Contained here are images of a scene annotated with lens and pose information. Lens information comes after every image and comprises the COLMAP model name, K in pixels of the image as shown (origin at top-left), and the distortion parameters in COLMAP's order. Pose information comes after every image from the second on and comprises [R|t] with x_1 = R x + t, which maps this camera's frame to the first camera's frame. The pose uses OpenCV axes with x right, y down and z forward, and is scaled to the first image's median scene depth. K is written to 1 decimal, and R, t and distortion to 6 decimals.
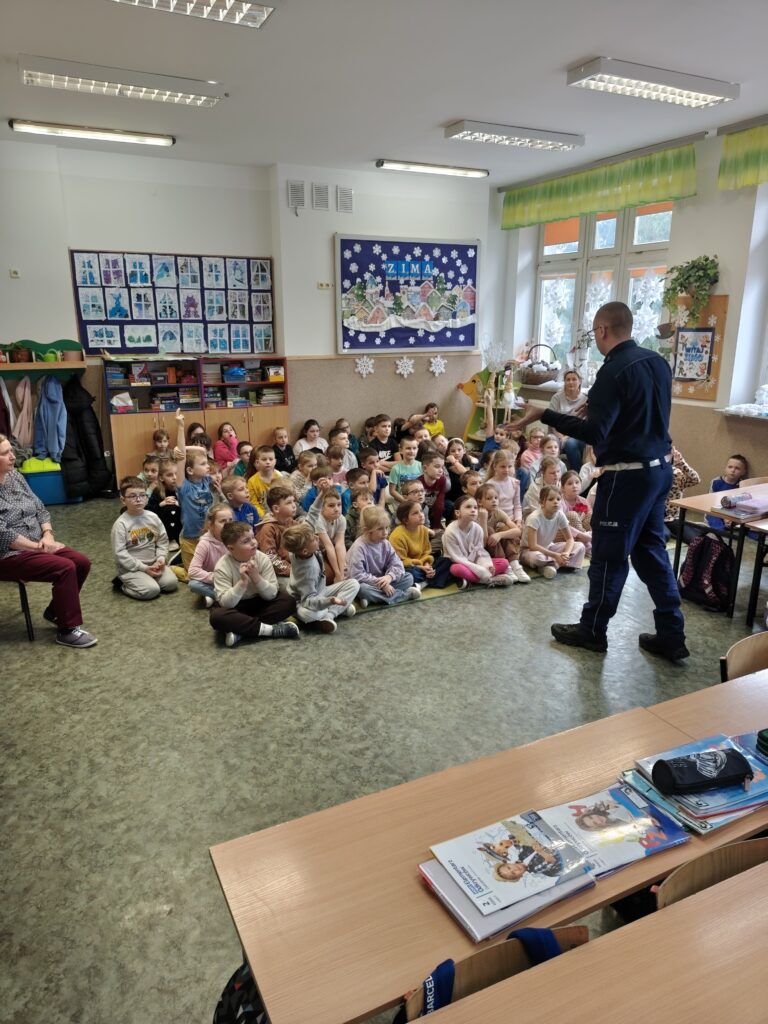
lens RADIAL K [[684.3, 0, 377.9], [0, 684.3, 519.6], [0, 0, 1]] dist [0.014703, -0.023740]
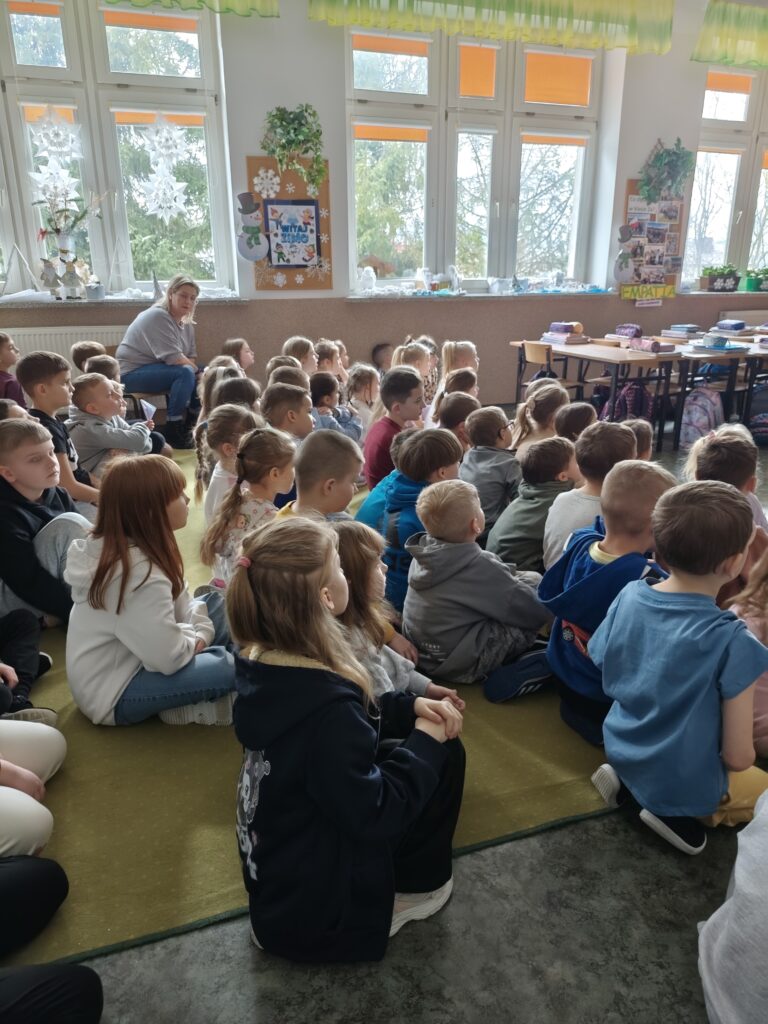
lens RADIAL K [[684.3, 0, 388.5], [0, 684.3, 513.9], [0, 0, 1]] dist [0.014703, -0.023740]
pose [[0.154400, -0.318400, 0.935298, -0.387312], [0.281221, 0.921655, 0.267331, -0.119356], [-0.947141, 0.221750, 0.231844, 0.770214]]
